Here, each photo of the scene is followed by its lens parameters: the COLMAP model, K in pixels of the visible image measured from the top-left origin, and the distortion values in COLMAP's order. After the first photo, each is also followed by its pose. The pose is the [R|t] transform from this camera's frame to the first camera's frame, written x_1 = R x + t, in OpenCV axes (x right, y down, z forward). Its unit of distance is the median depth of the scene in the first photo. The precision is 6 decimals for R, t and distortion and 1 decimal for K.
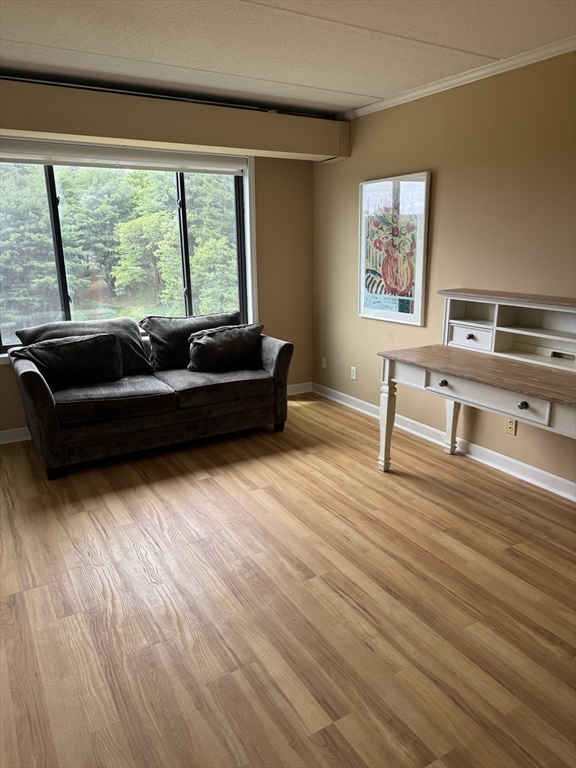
lens RADIAL K [[513.5, 0, 288.0], [0, 513.5, 384.0], [0, 0, 1]] dist [0.068818, -0.067449]
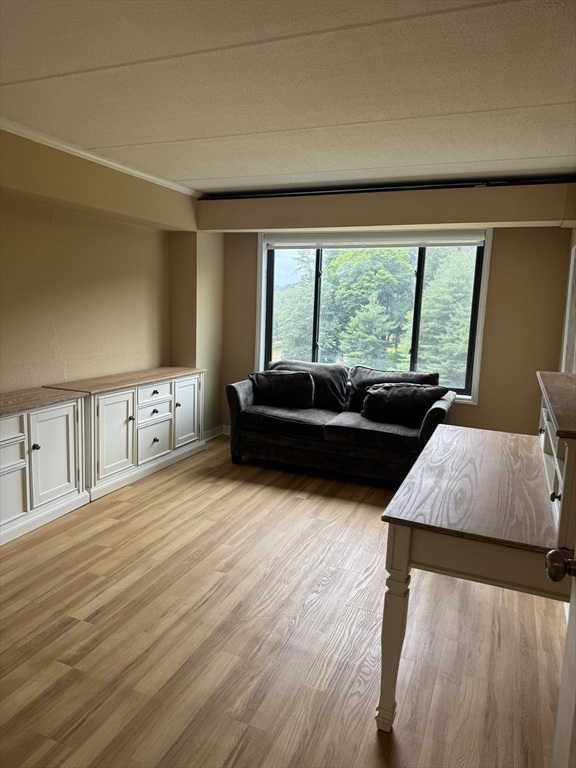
lens RADIAL K [[518.8, 0, 309.8], [0, 518.8, 383.7], [0, 0, 1]] dist [0.046520, -0.067774]
pose [[0.624805, 0.150223, -0.766193, 0.877016], [-0.247365, 0.968851, -0.011761, -0.073944], [0.740560, 0.196878, 0.642503, 0.239120]]
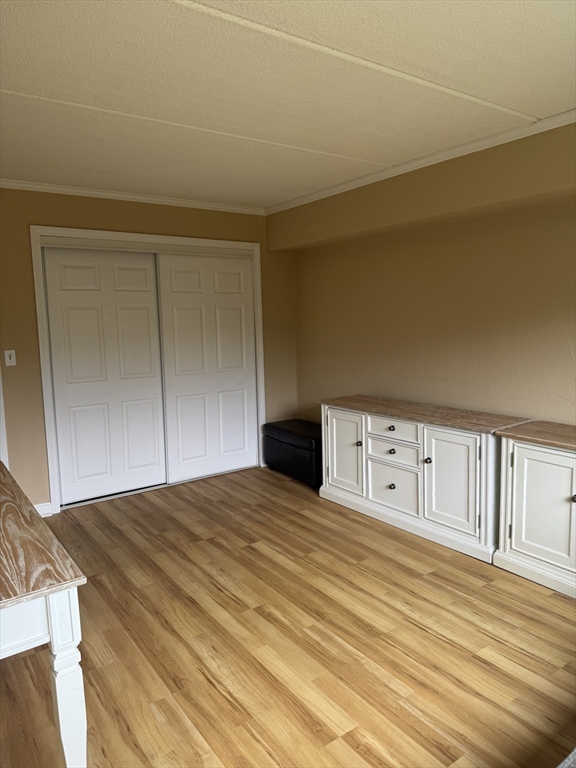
lens RADIAL K [[550.3, 0, 291.7], [0, 550.3, 372.2], [0, 0, 1]] dist [0.044924, -0.052436]
pose [[-0.996285, 0.039273, -0.076638, 0.036142], [0.007990, 0.928270, 0.371821, -0.467192], [0.085743, 0.369828, -0.925135, 1.634489]]
